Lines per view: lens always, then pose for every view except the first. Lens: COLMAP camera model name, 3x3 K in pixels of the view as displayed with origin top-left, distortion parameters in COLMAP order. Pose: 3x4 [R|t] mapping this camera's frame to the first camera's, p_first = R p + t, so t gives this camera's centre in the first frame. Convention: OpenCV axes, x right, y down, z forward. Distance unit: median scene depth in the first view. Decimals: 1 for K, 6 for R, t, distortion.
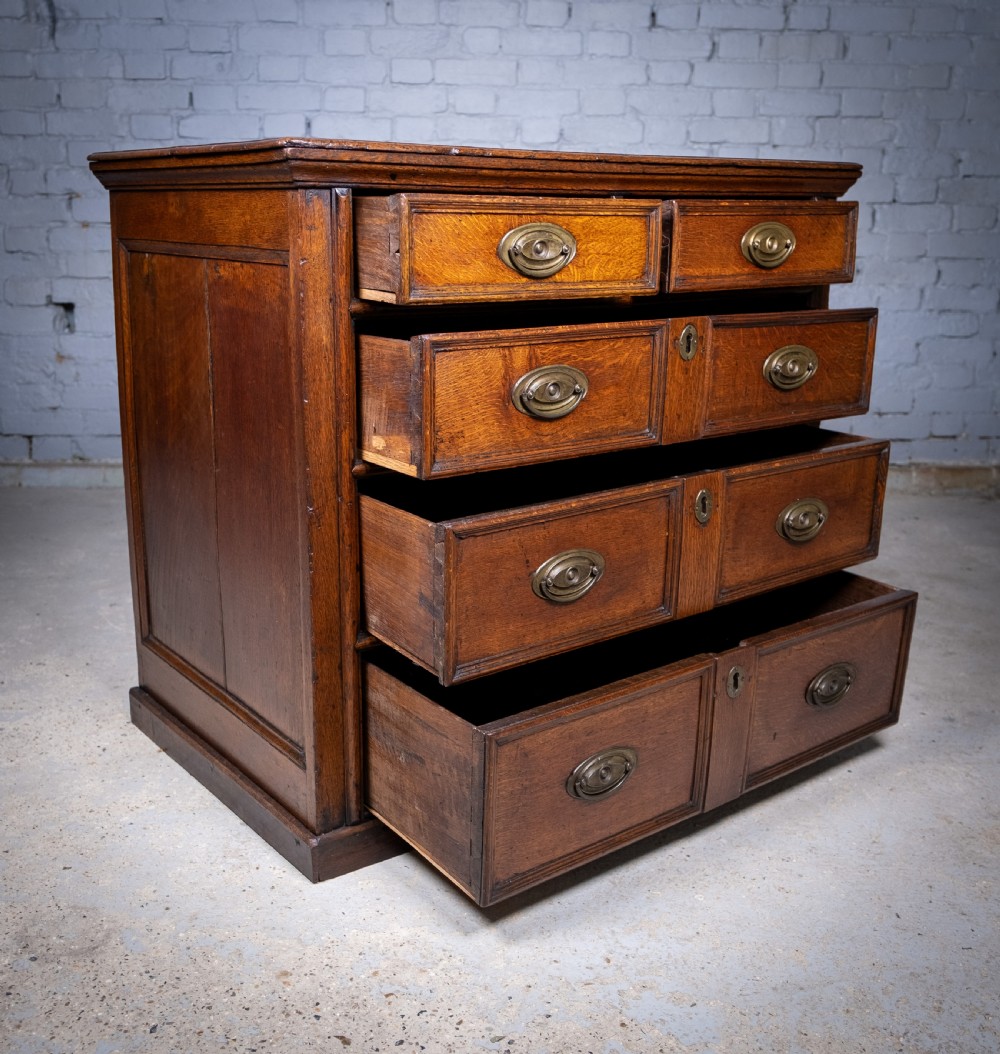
lens RADIAL K [[1187.5, 0, 451.1], [0, 1187.5, 526.3], [0, 0, 1]] dist [-0.012797, 0.000000]
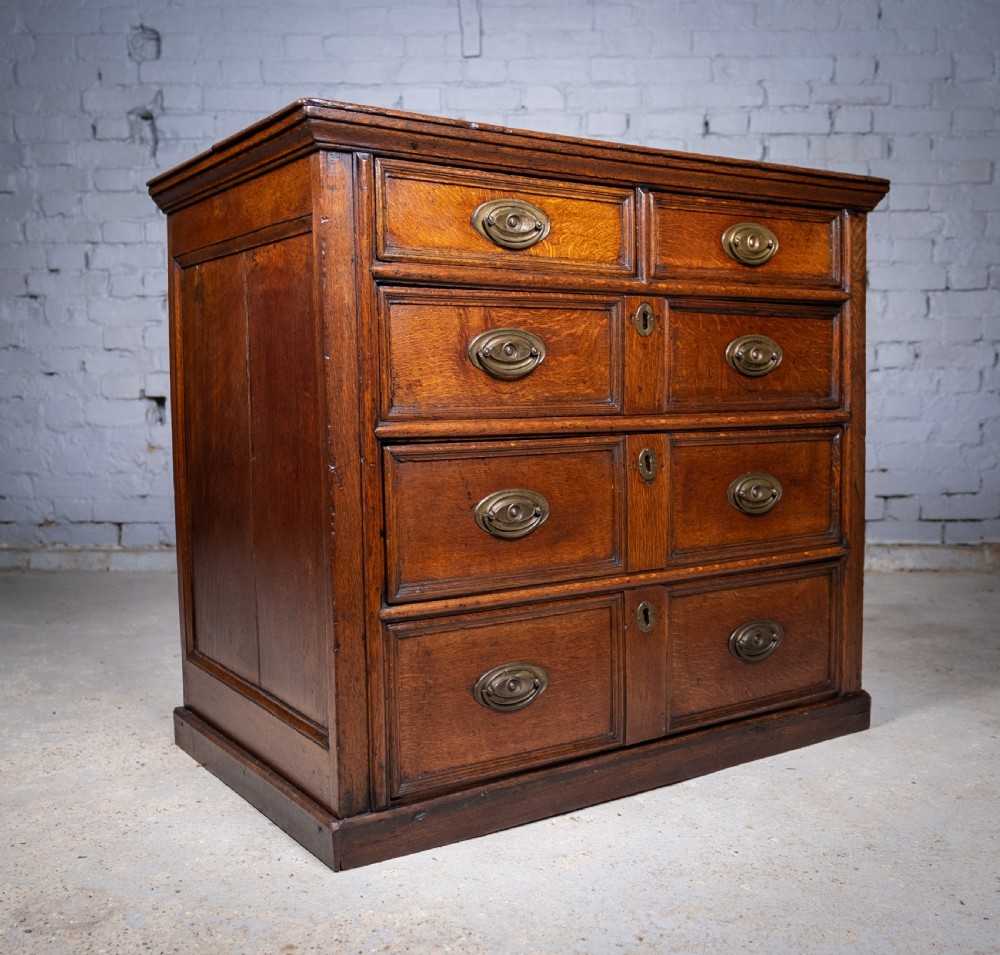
lens RADIAL K [[1139.0, 0, 498.5], [0, 1139.0, 498.3], [0, 0, 1]] dist [-0.012228, 0.000000]
pose [[0.998768, -0.012447, -0.048042, 0.060394], [0.004616, 0.987141, -0.159784, 0.148377], [0.049414, 0.159365, 0.985982, 0.061024]]
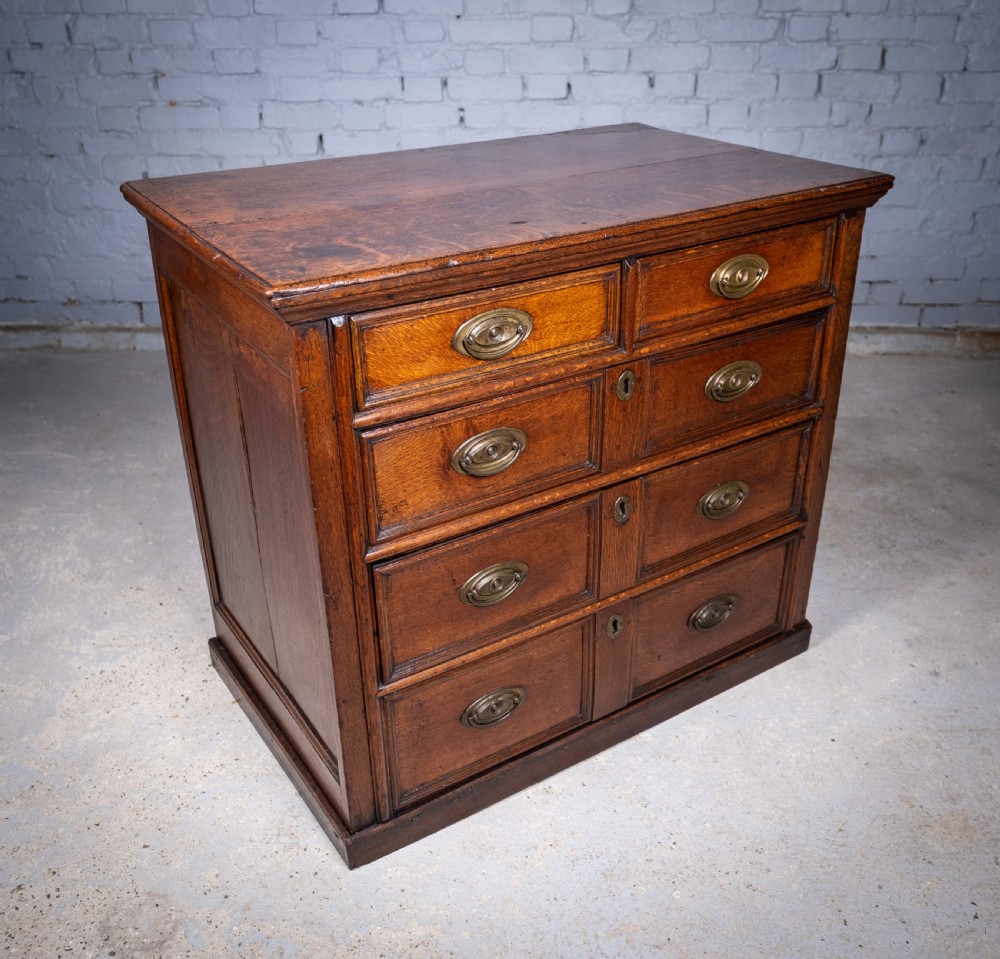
lens RADIAL K [[1041.6, 0, 509.3], [0, 1041.6, 511.6], [0, 0, 1]] dist [-0.013995, 0.000000]
pose [[0.998656, 0.014250, -0.049838, 0.086924], [-0.001514, 0.969078, 0.246749, -0.294123], [0.051813, -0.246341, 0.967797, 0.089607]]
